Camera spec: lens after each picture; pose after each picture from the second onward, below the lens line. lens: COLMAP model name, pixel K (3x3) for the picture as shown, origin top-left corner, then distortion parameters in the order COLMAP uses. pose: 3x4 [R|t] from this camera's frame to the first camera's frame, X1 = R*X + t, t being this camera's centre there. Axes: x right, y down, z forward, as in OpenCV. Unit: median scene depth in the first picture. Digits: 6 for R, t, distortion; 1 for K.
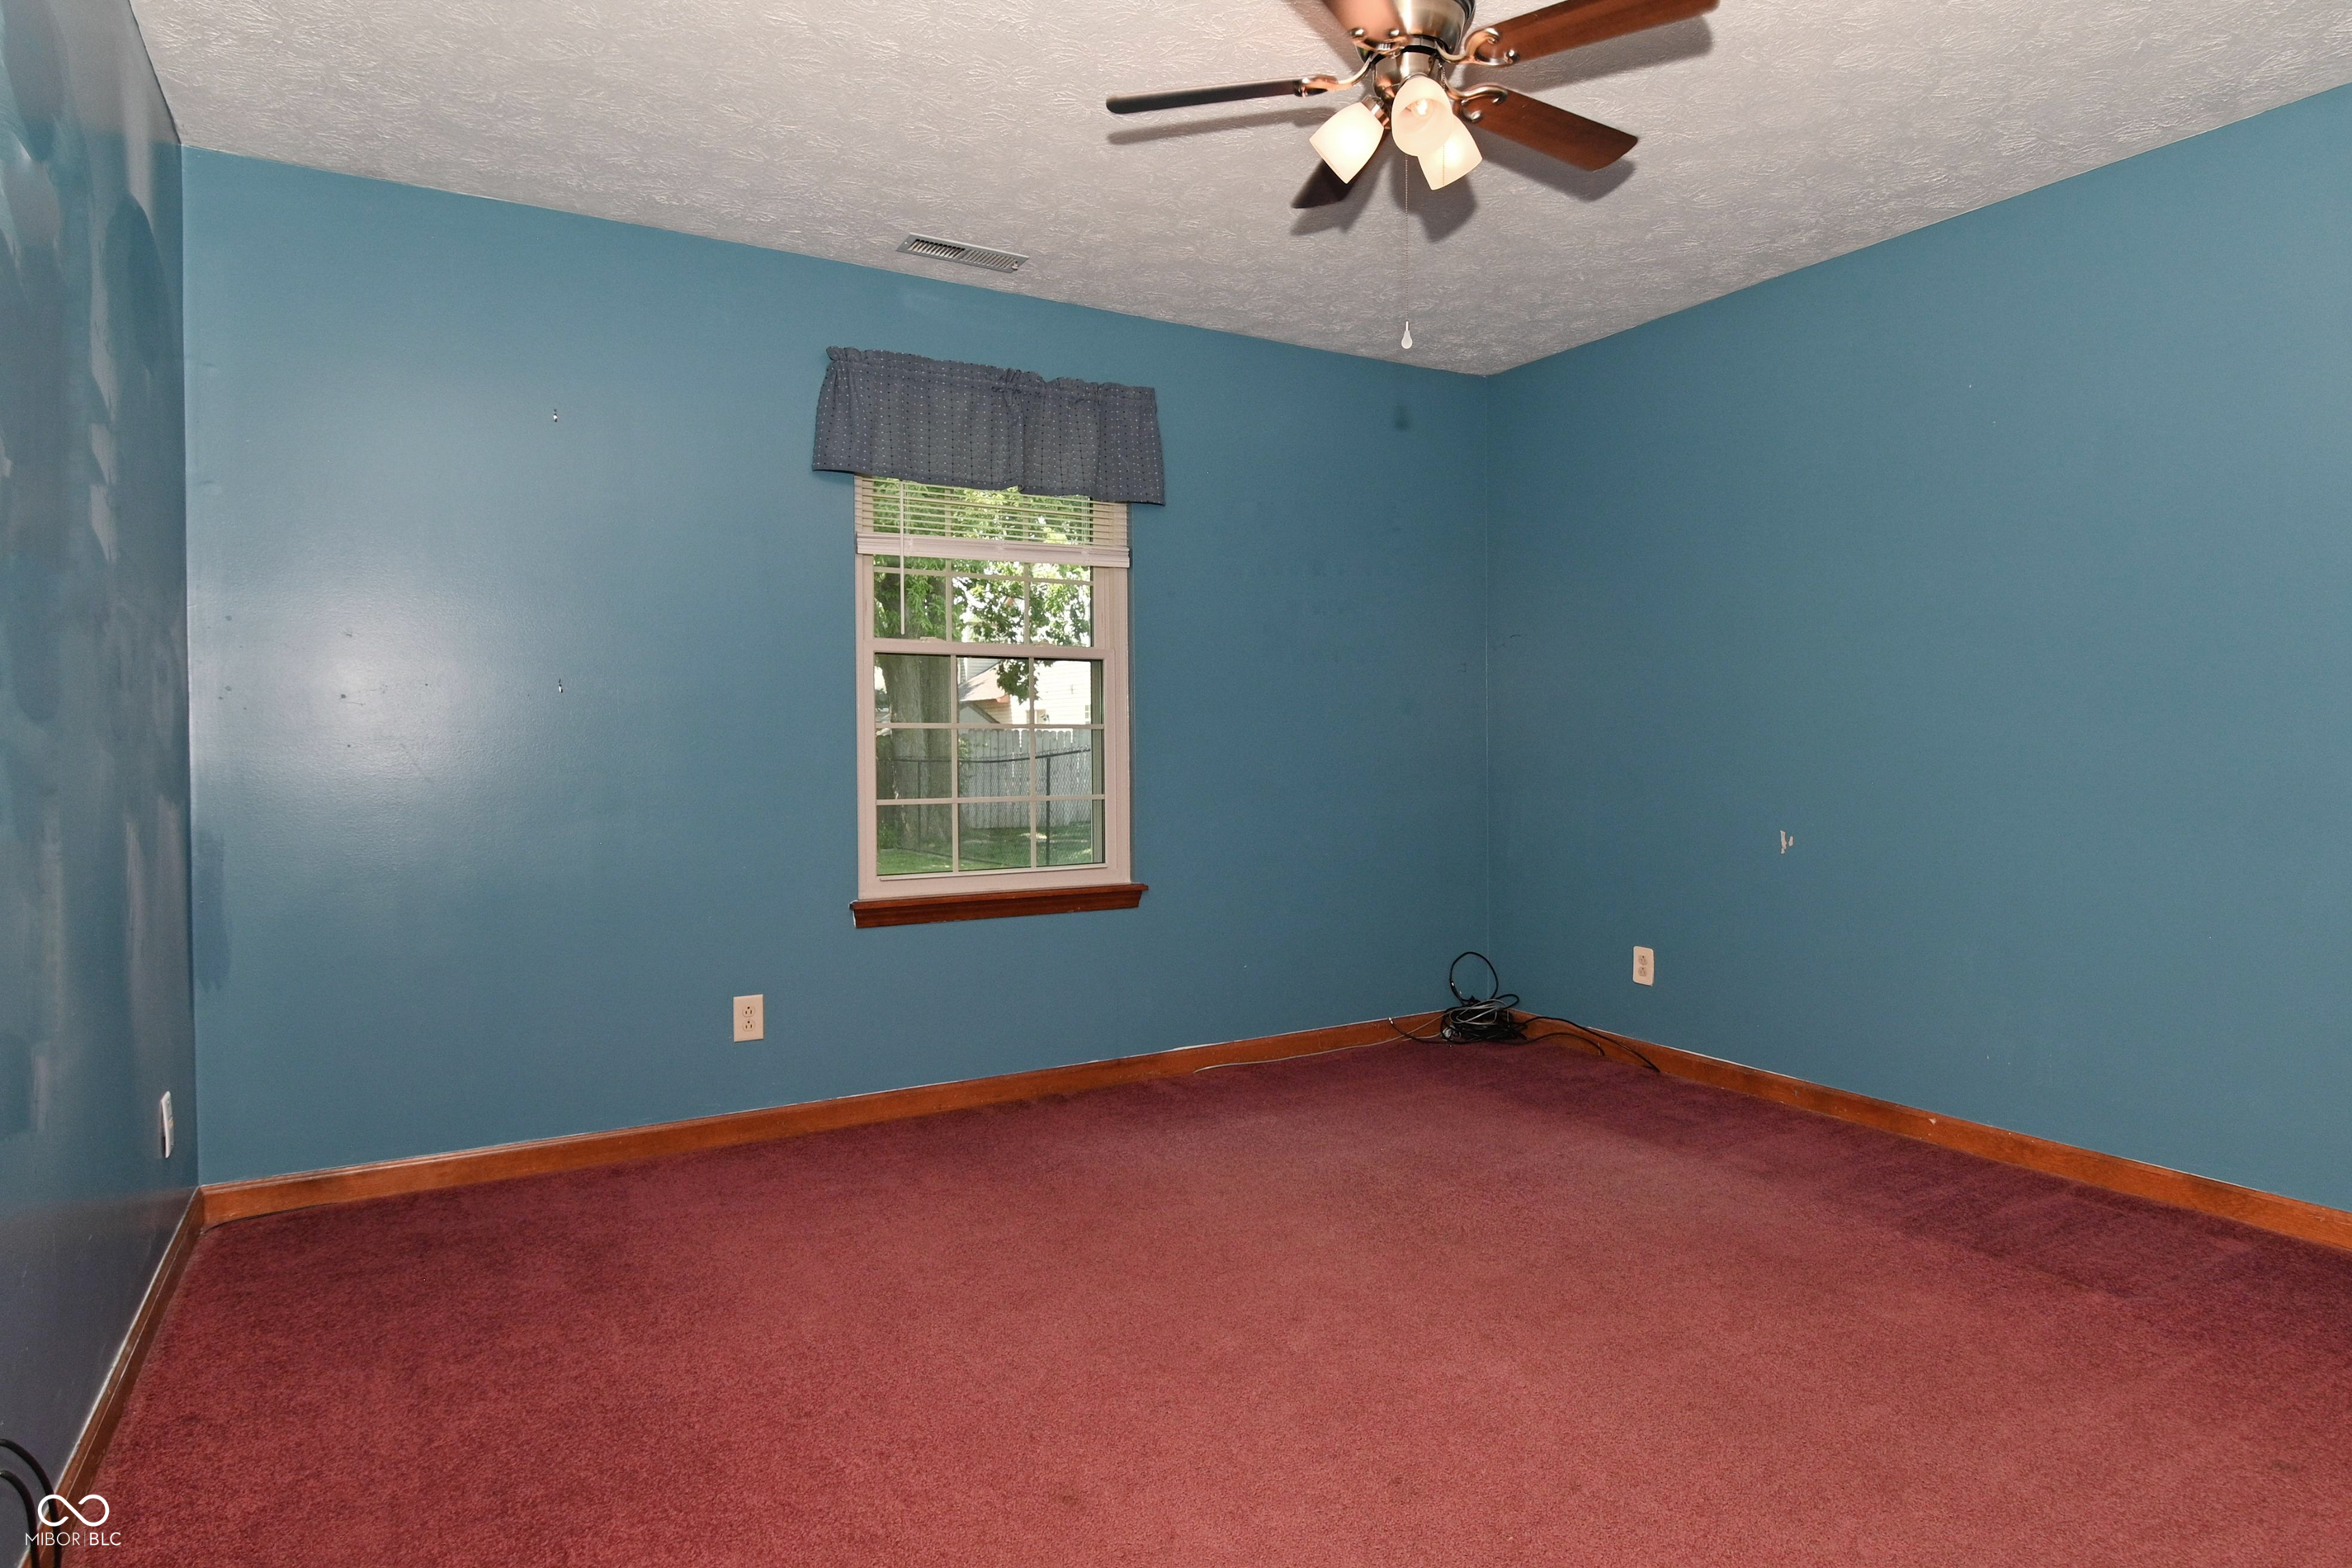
lens RADIAL K [[1322.7, 0, 1173.2], [0, 1322.7, 756.9], [0, 0, 1]] dist [0.006995, -0.017007]
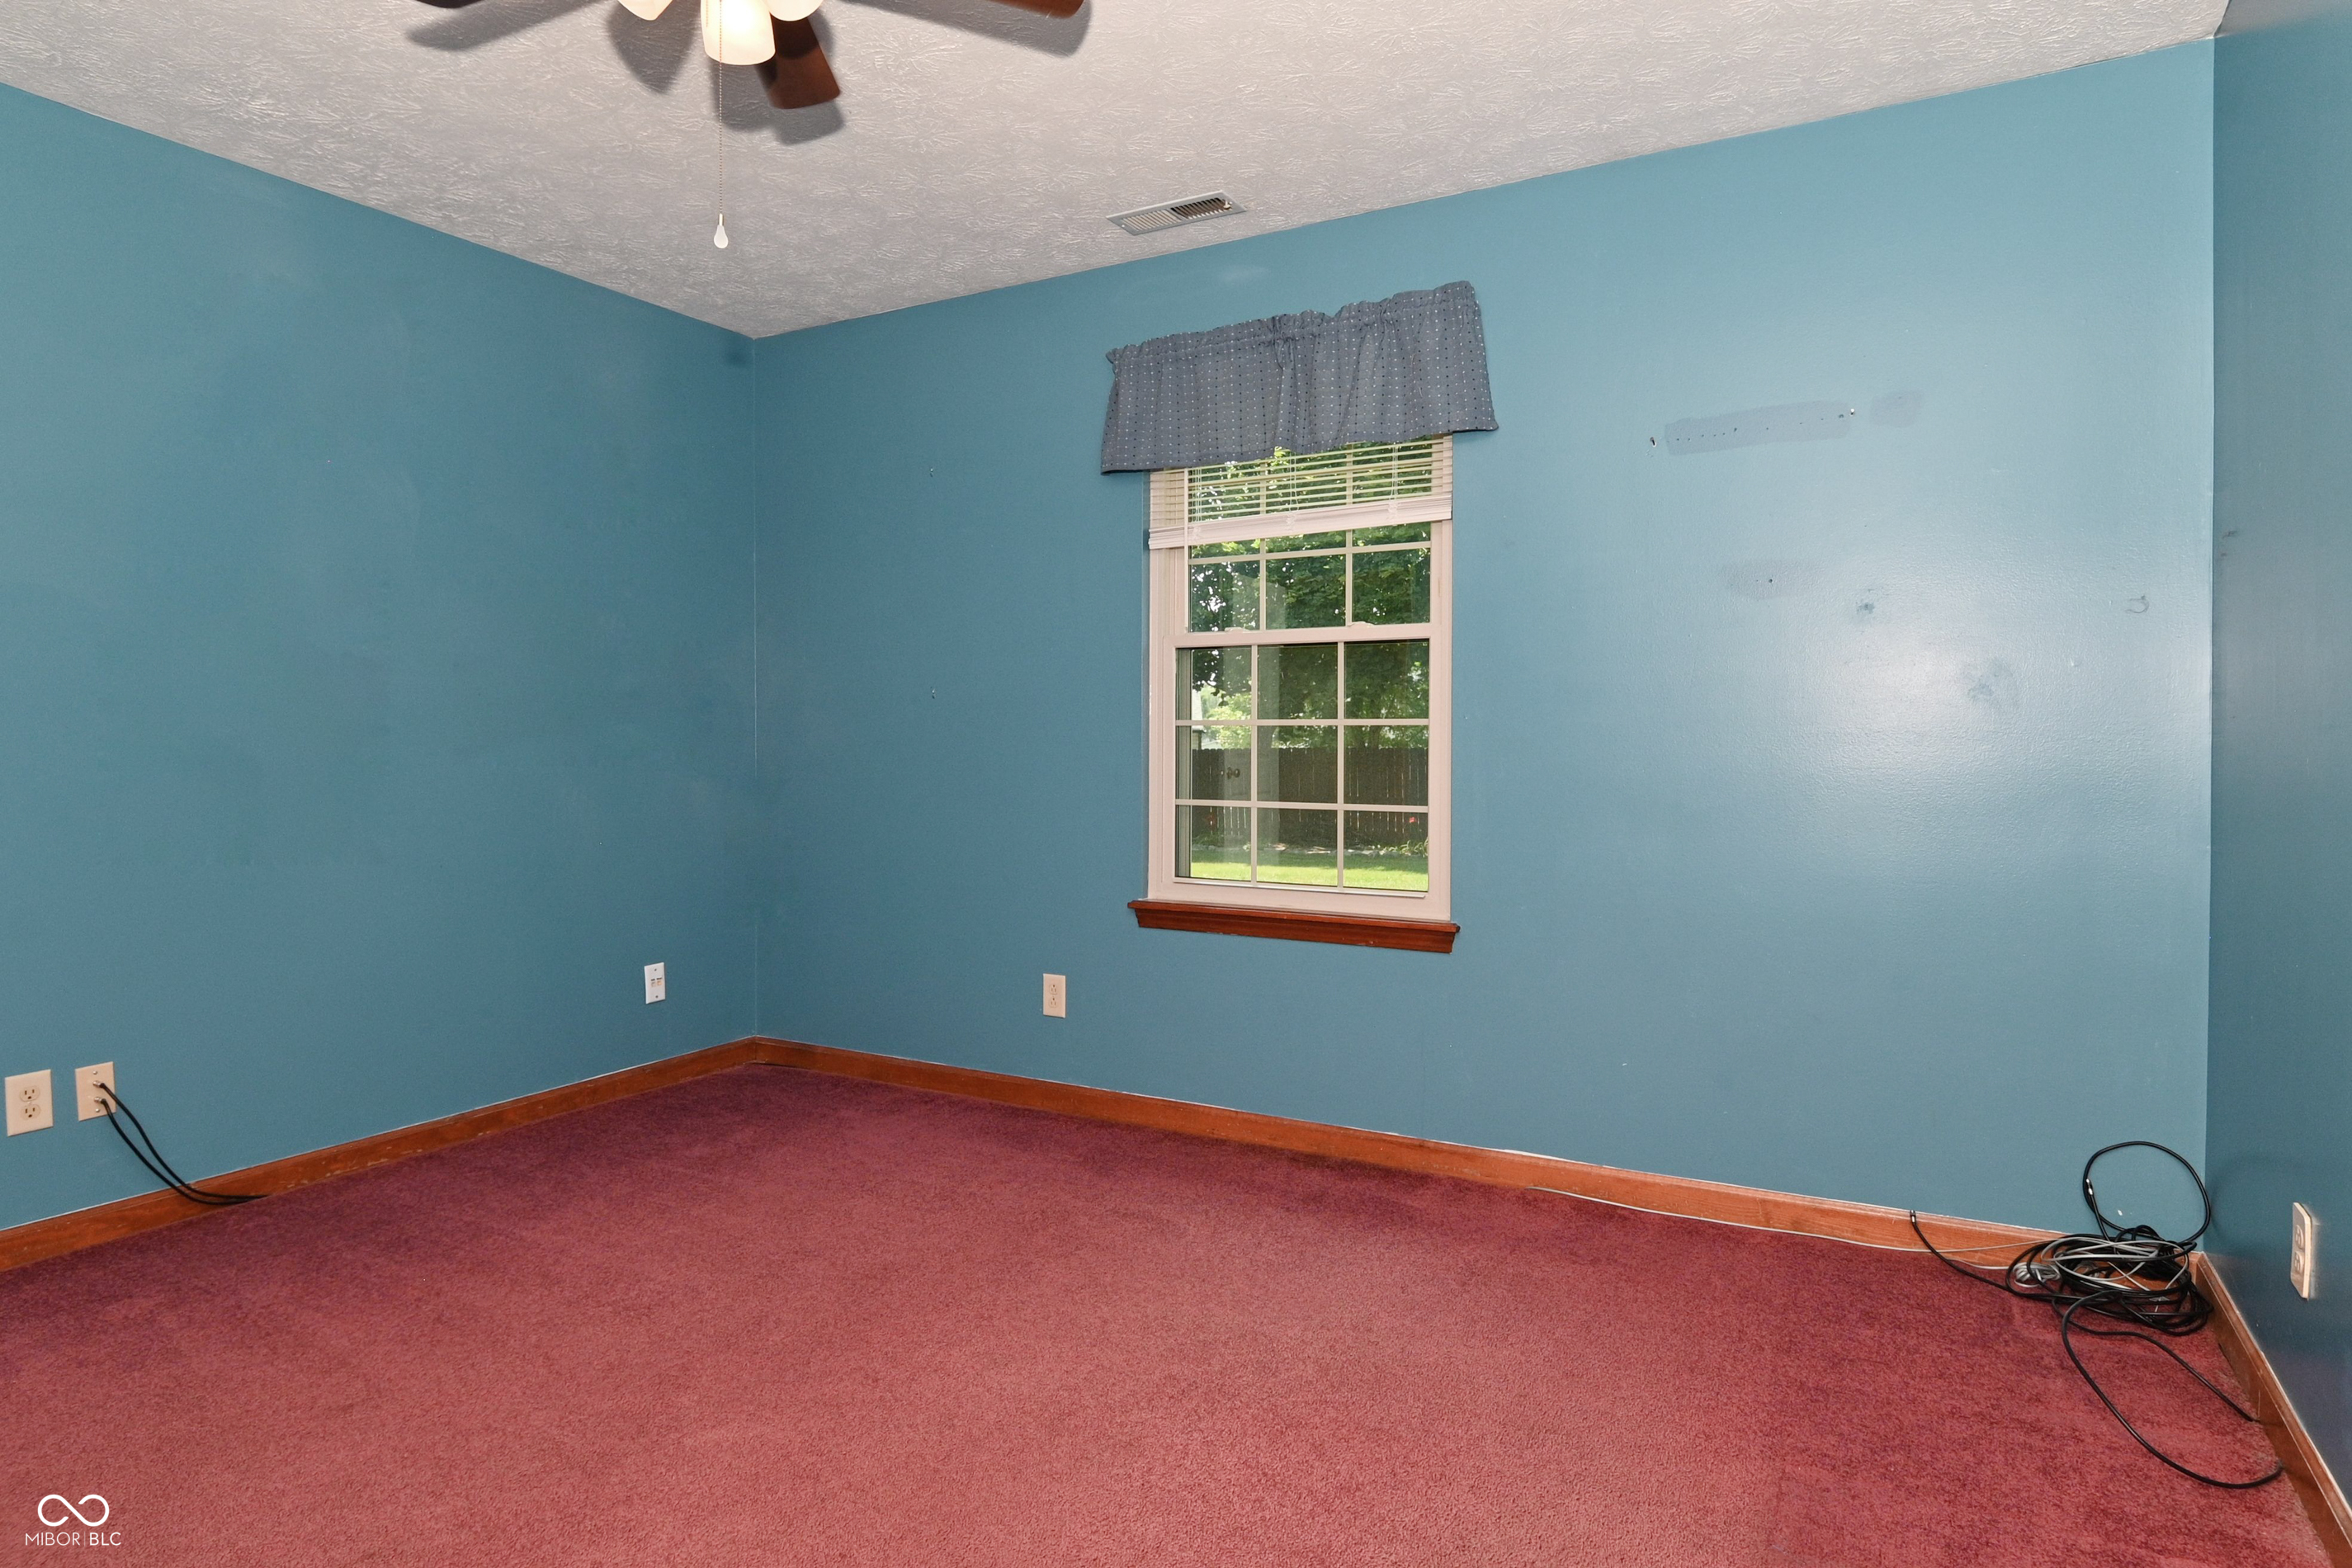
lens RADIAL K [[1322.7, 0, 1173.2], [0, 1322.7, 756.9], [0, 0, 1]] dist [0.006995, -0.017007]
pose [[0.504836, 0.015669, -0.863073, 0.602990], [-0.016514, 0.999828, 0.008492, -0.006600], [0.863057, 0.009965, 0.505008, 0.497356]]
